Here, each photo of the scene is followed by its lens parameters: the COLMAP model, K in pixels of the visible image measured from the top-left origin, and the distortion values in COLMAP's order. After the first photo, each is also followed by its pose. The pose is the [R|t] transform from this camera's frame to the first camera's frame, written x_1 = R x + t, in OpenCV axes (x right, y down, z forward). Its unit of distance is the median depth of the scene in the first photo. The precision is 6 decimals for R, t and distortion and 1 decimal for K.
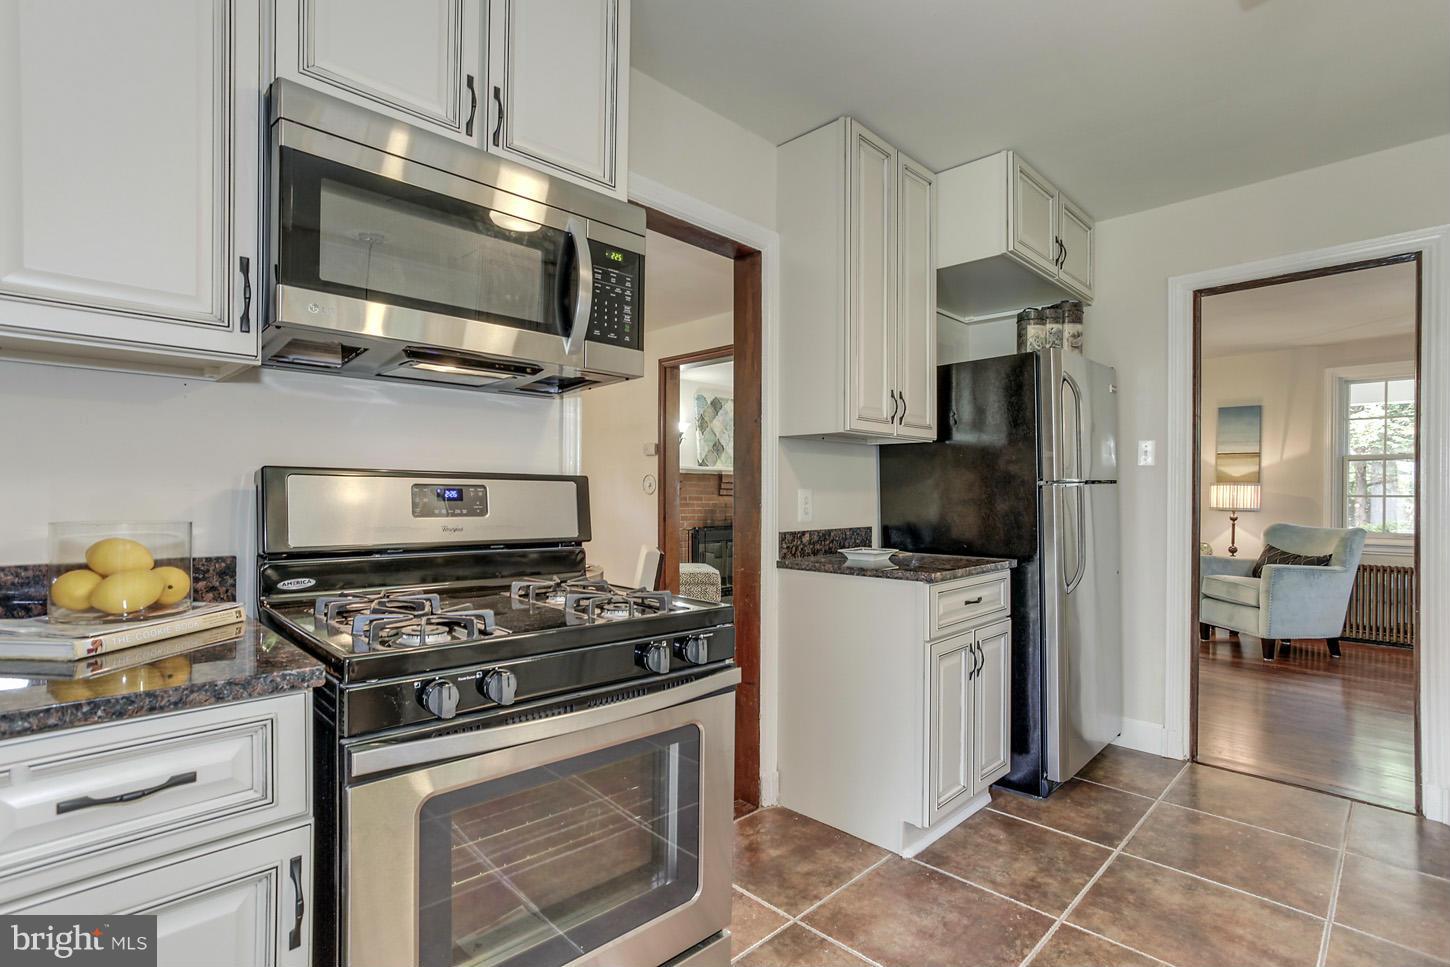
lens RADIAL K [[709.3, 0, 725.0], [0, 709.3, 483.5], [0, 0, 1]] dist [-0.056890, 0.033257]
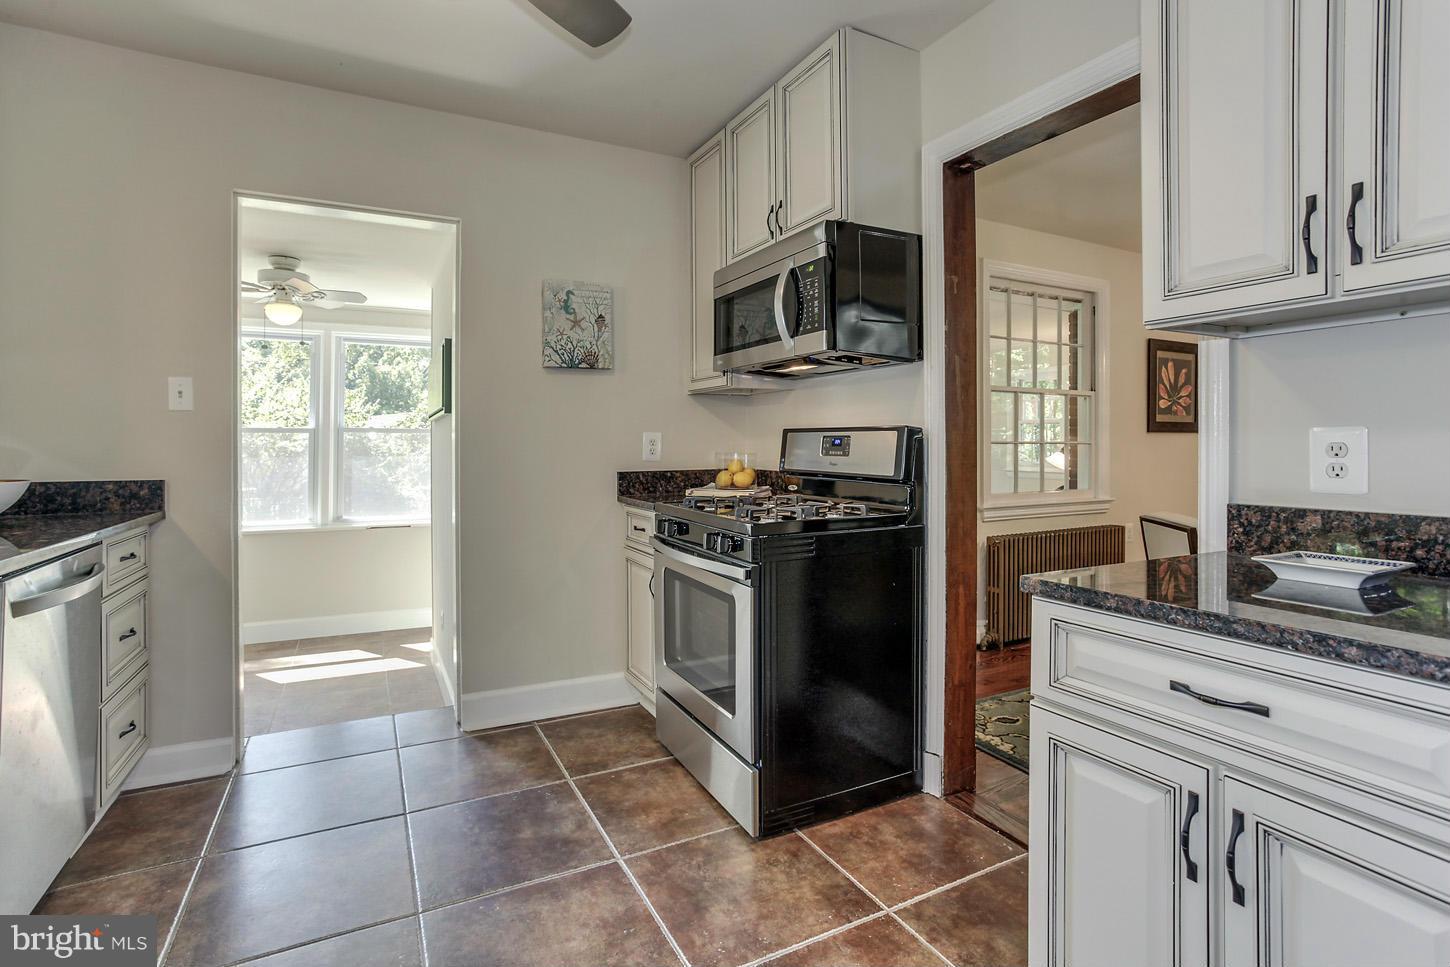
lens RADIAL K [[731.1, 0, 729.7], [0, 731.1, 436.8], [0, 0, 1]] dist [-0.002438, 0.034717]
pose [[-0.307750, -0.013243, -0.951375, 1.102978], [0.015670, 0.999697, -0.018984, 0.027633], [0.951338, -0.020750, -0.307449, 1.134892]]
